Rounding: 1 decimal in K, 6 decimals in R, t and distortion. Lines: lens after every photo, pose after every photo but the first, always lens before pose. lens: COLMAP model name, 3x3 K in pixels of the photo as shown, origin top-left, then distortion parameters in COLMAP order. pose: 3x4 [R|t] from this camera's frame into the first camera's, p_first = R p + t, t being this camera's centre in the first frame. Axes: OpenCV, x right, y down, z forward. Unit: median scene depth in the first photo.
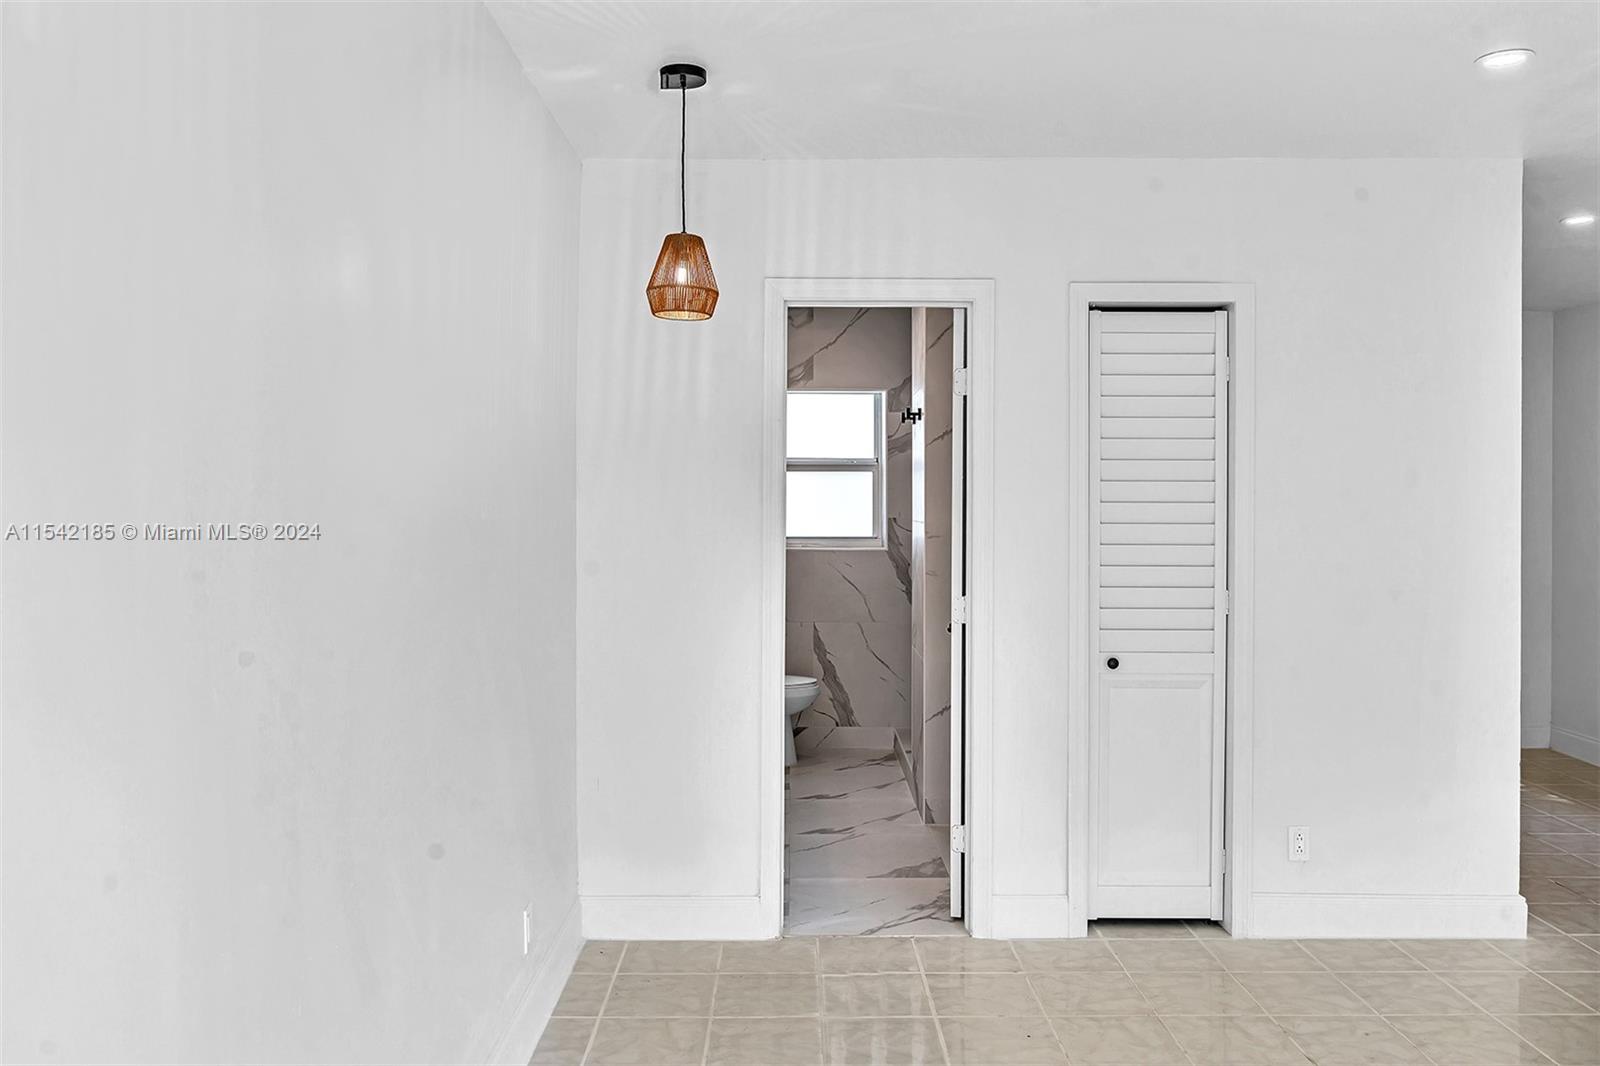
lens RADIAL K [[1212.3, 0, 797.0], [0, 1212.3, 499.0], [0, 0, 1]] dist [-0.006484, -0.003379]
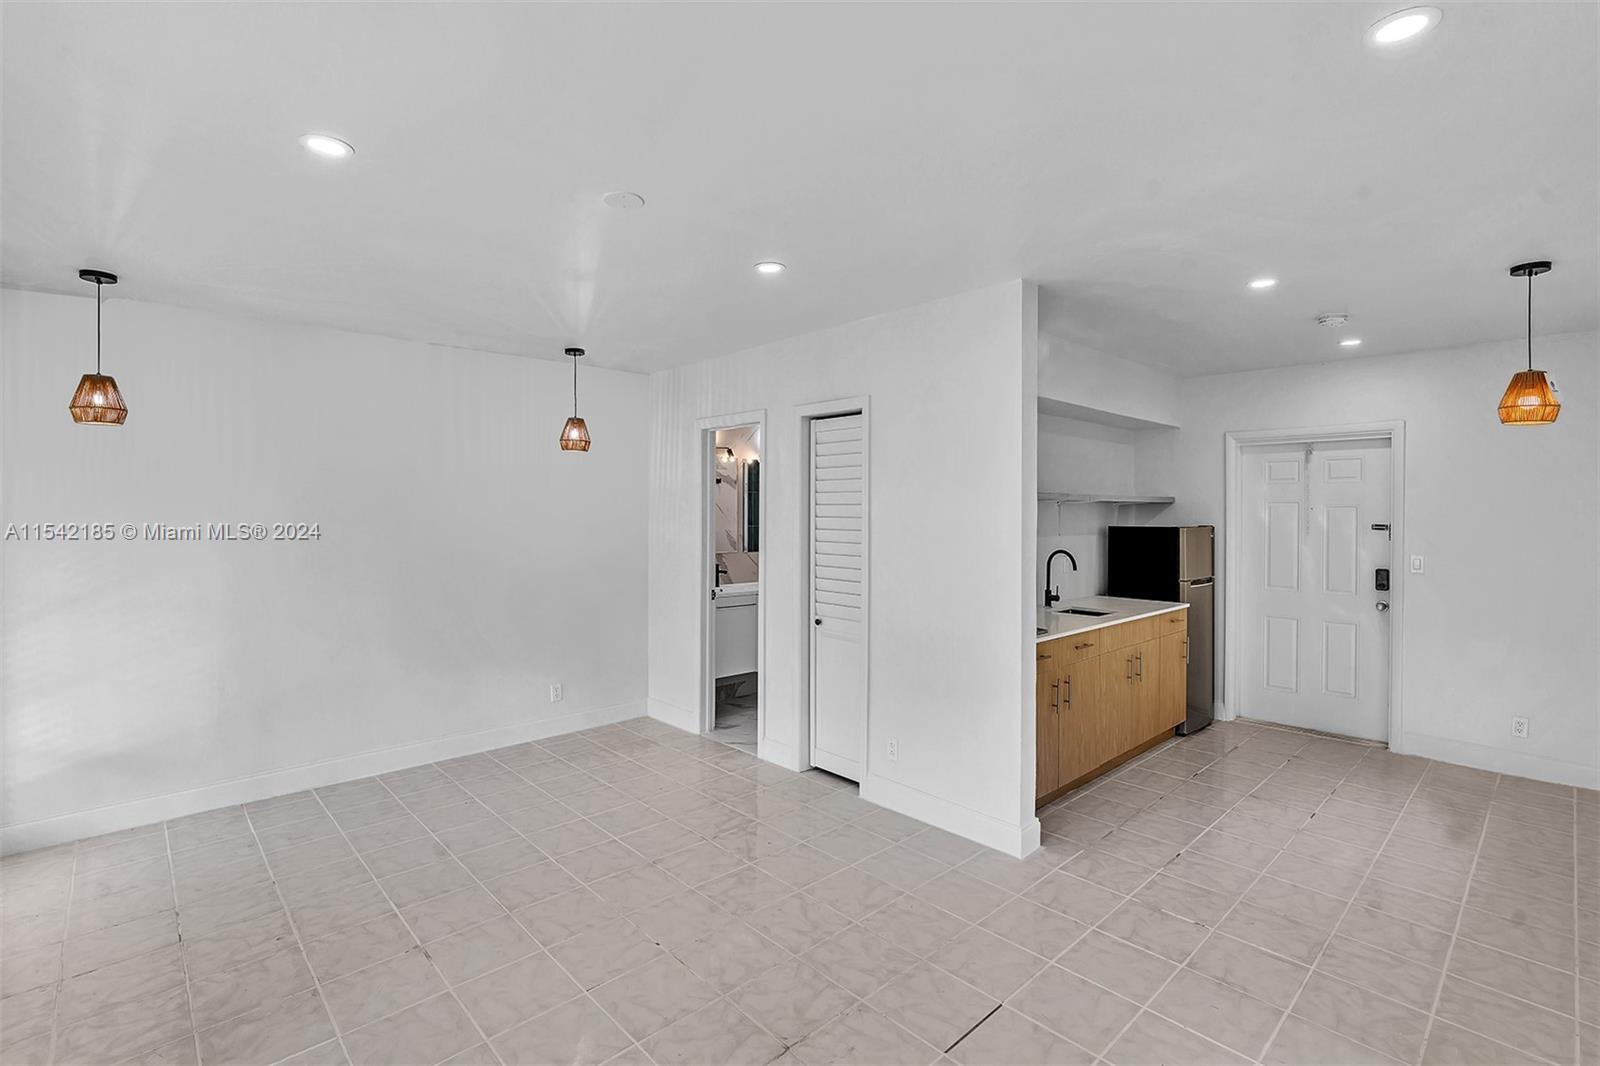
lens RADIAL K [[737.9, 0, 802.3], [0, 737.9, 513.8], [0, 0, 1]] dist [-0.005626, -0.000146]
pose [[0.679131, 0.002899, -0.734011, 1.023022], [-0.000263, 0.999993, 0.003705, -0.023511], [0.734017, -0.002323, 0.679127, 0.261365]]
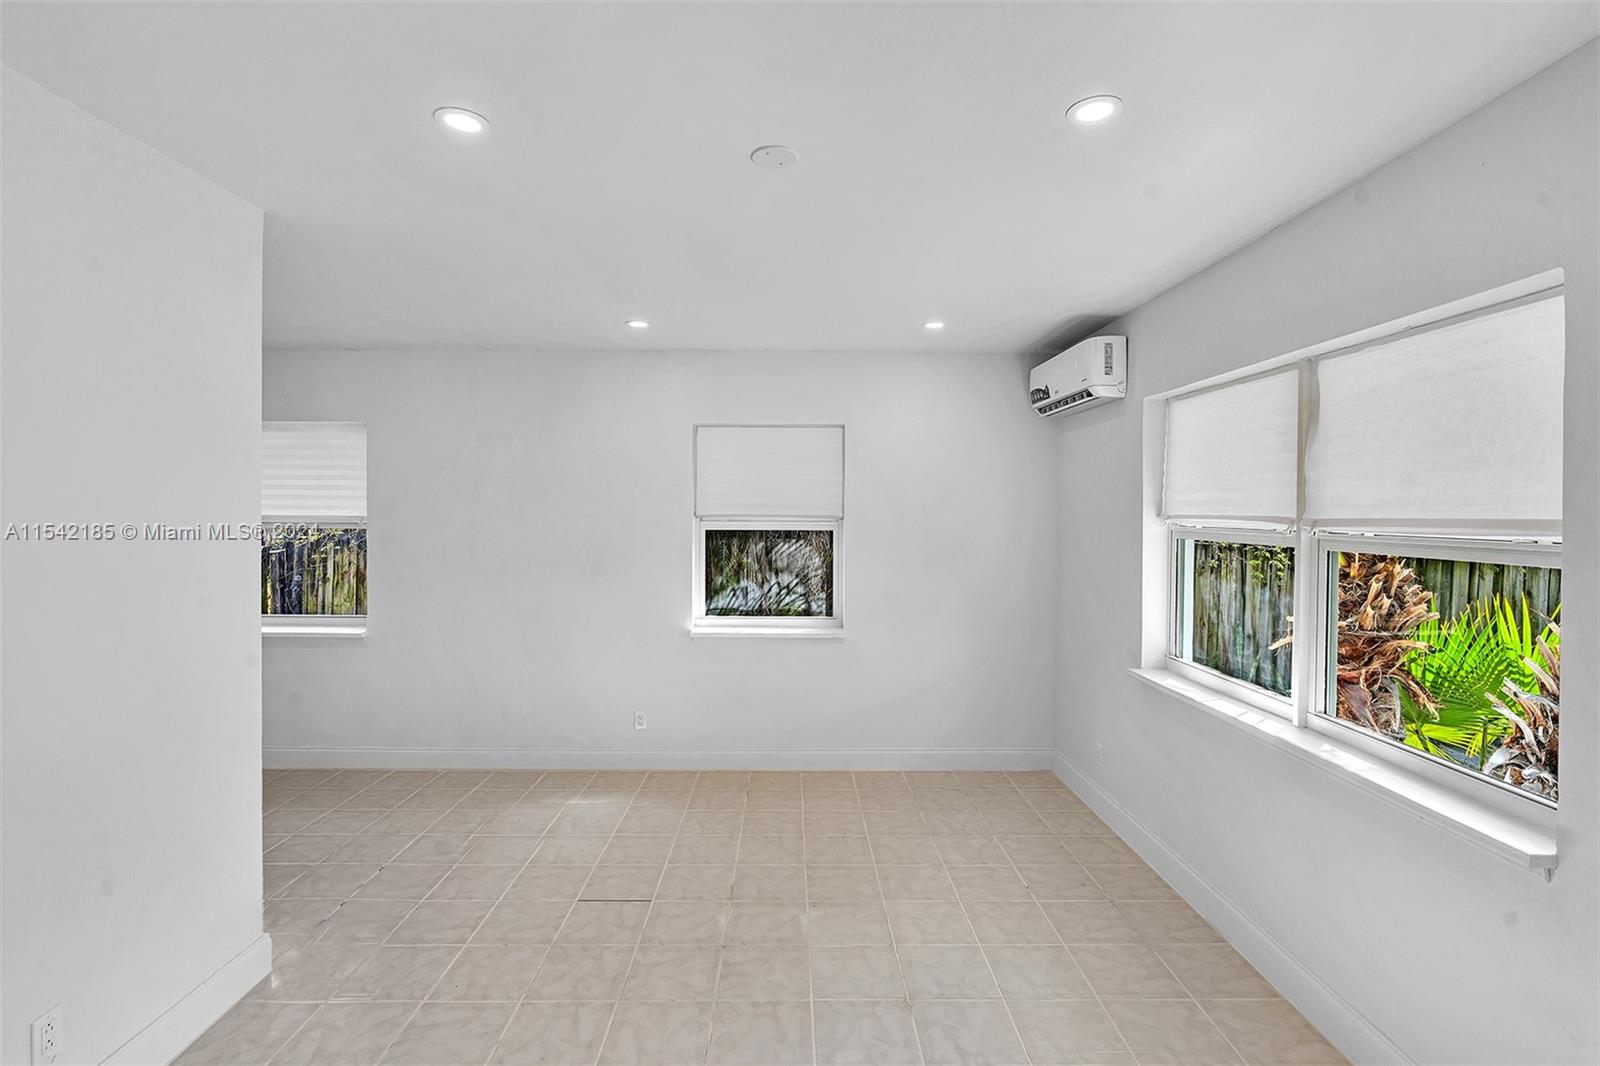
lens RADIAL K [[744.6, 0, 799.7], [0, 744.6, 517.2], [0, 0, 1]] dist [-0.005518, -0.000070]
pose [[-0.008326, -0.008520, 0.999929, -0.028079], [-0.008222, 0.999930, 0.008451, -0.032547], [-0.999932, -0.008151, -0.008396, 0.547474]]
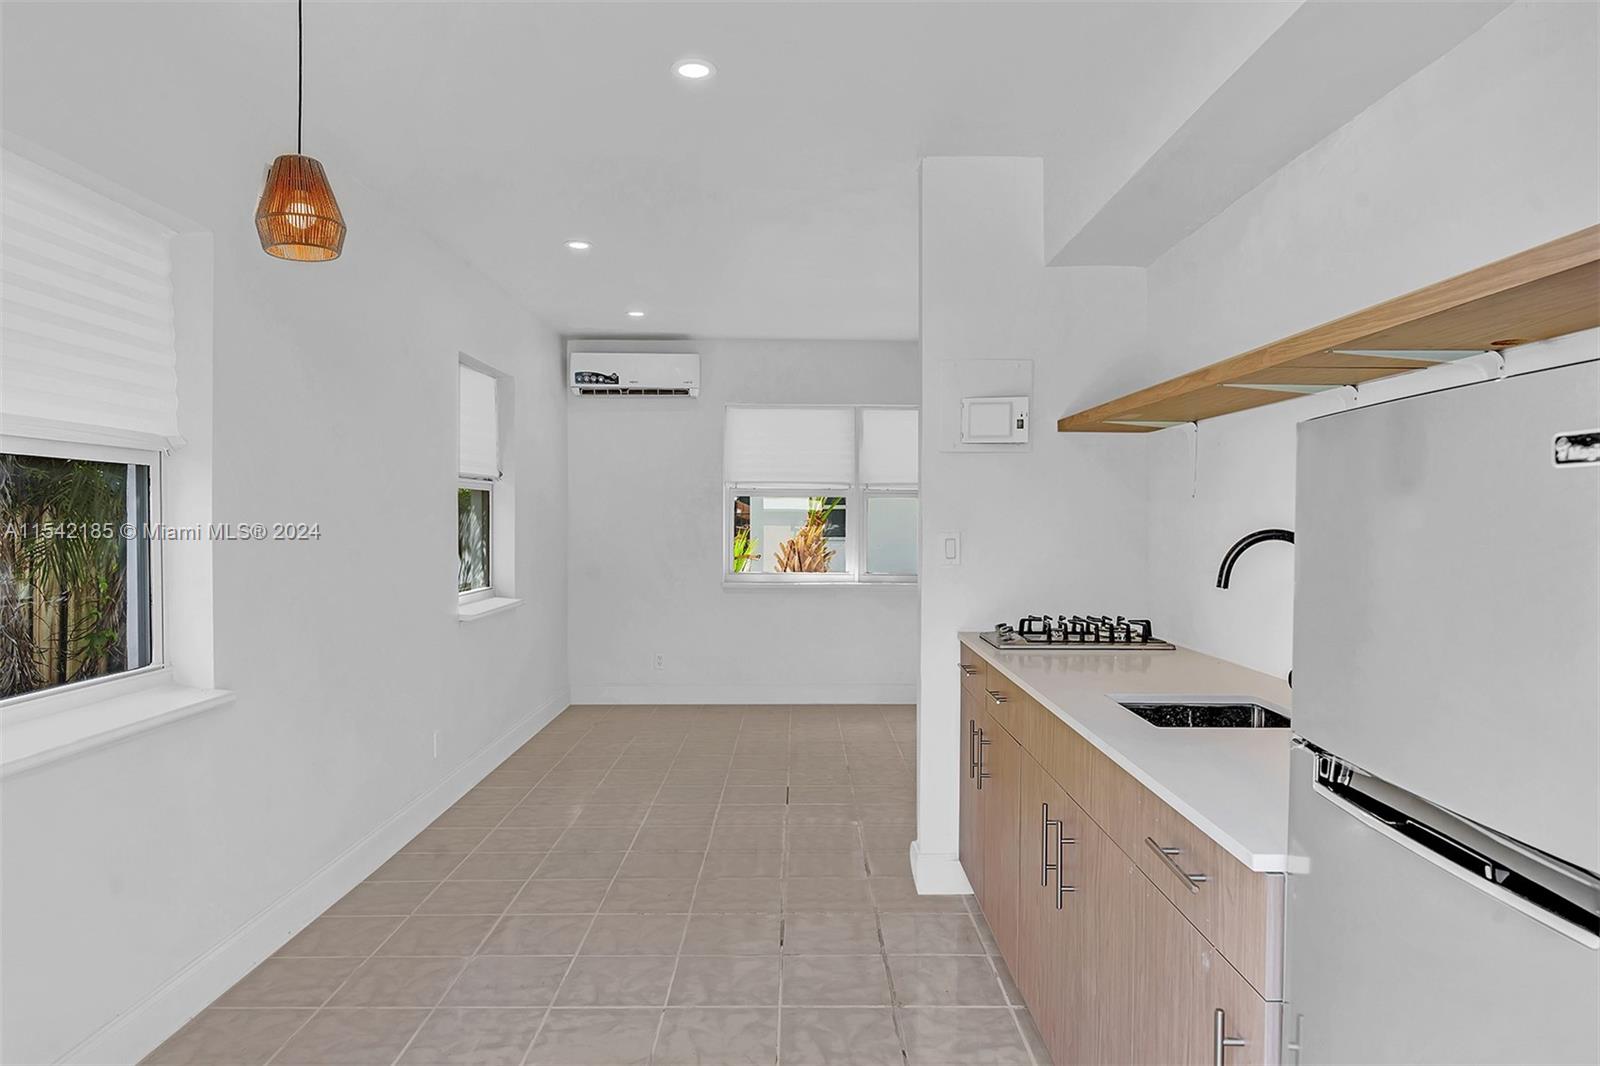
lens RADIAL K [[971.0, 0, 800.0], [0, 971.0, 533.0], [0, 0, 1]] dist [-0.001022, 0.000618]
pose [[-0.999960, -0.006206, 0.006364, 0.692175], [-0.006111, 0.999873, 0.014752, 0.034254], [-0.006455, 0.014712, -0.999871, 1.857467]]
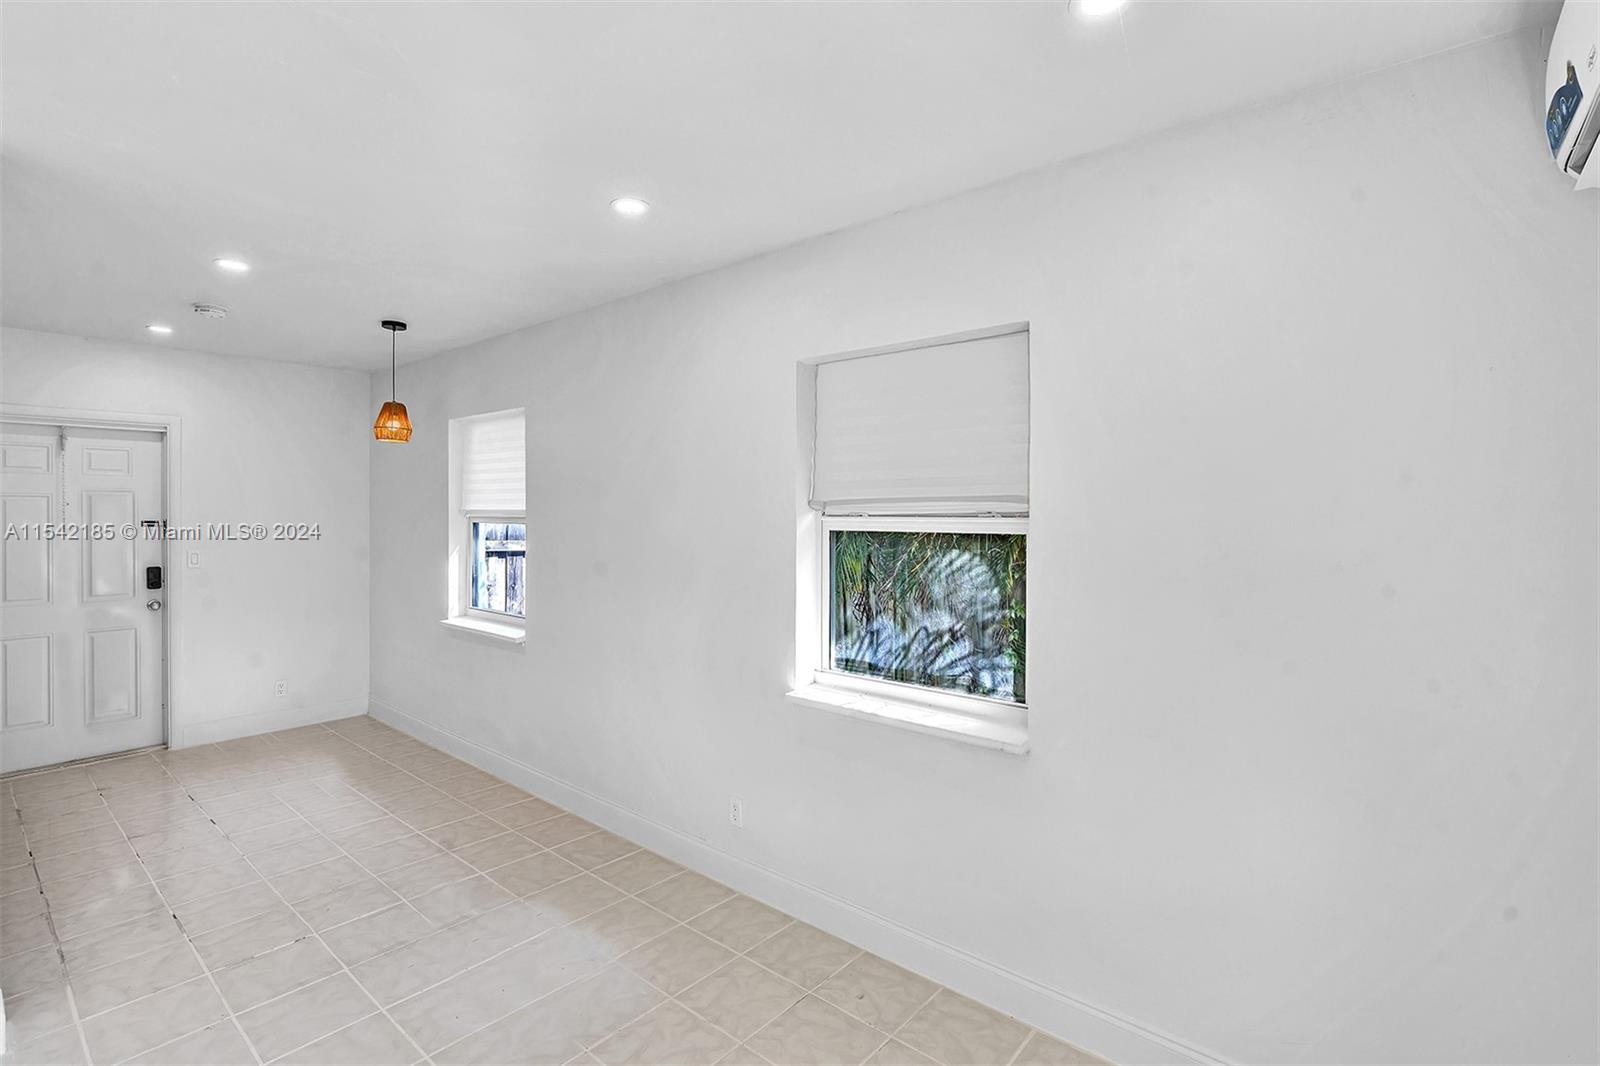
lens RADIAL K [[744.6, 0, 799.7], [0, 744.6, 517.2], [0, 0, 1]] dist [-0.005518, -0.000070]
pose [[0.653999, -0.007813, 0.756455, 0.571887], [-0.001273, 0.999934, 0.011428, -0.022084], [-0.756494, -0.008437, 0.653946, 0.233683]]
